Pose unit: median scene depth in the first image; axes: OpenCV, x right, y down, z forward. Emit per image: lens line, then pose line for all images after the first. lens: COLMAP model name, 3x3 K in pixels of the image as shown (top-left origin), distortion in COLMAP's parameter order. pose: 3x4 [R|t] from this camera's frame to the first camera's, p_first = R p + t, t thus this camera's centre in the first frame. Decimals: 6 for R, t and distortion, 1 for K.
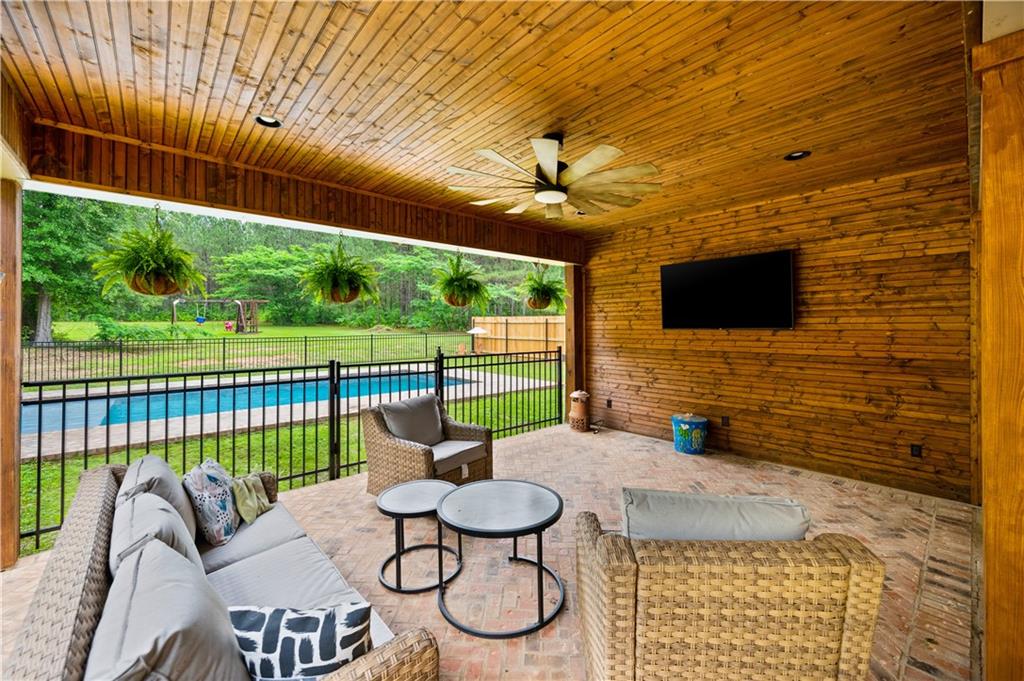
lens RADIAL K [[409.9, 0, 517.4], [0, 409.9, 323.9], [0, 0, 1]] dist [-0.002079, -0.000341]
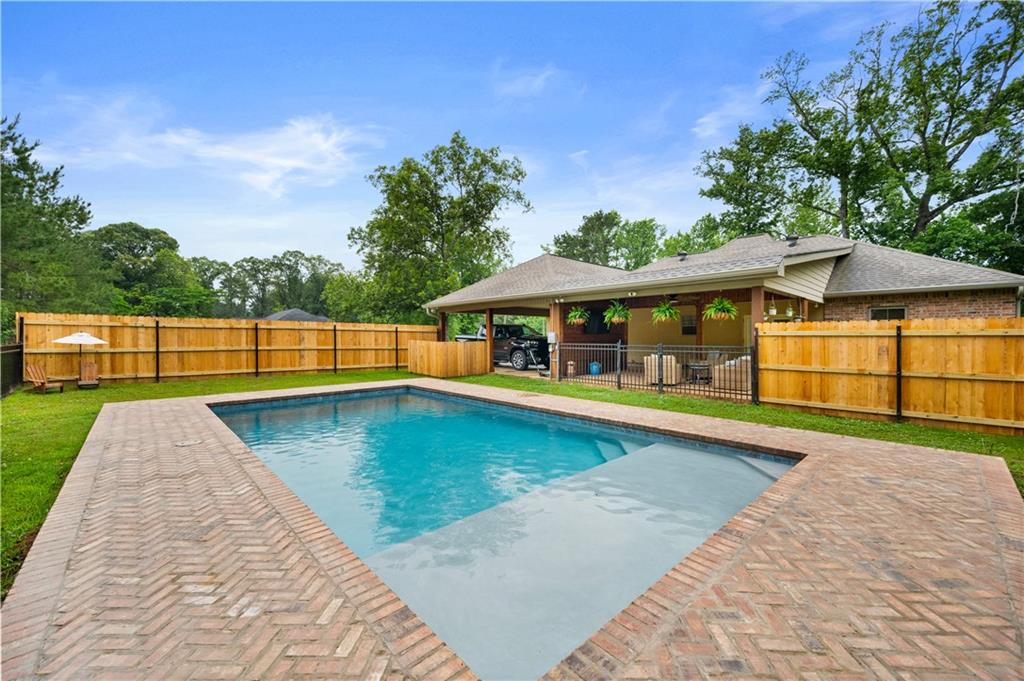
lens RADIAL K [[400.8, 0, 512.0], [0, 400.8, 340.5], [0, 0, 1]] dist [-0.002299, -0.000330]
pose [[-0.029209, -0.012983, 0.999489, -0.661594], [-0.009986, 0.999870, 0.012696, 0.005425], [-0.999523, -0.009610, -0.029334, 0.462732]]
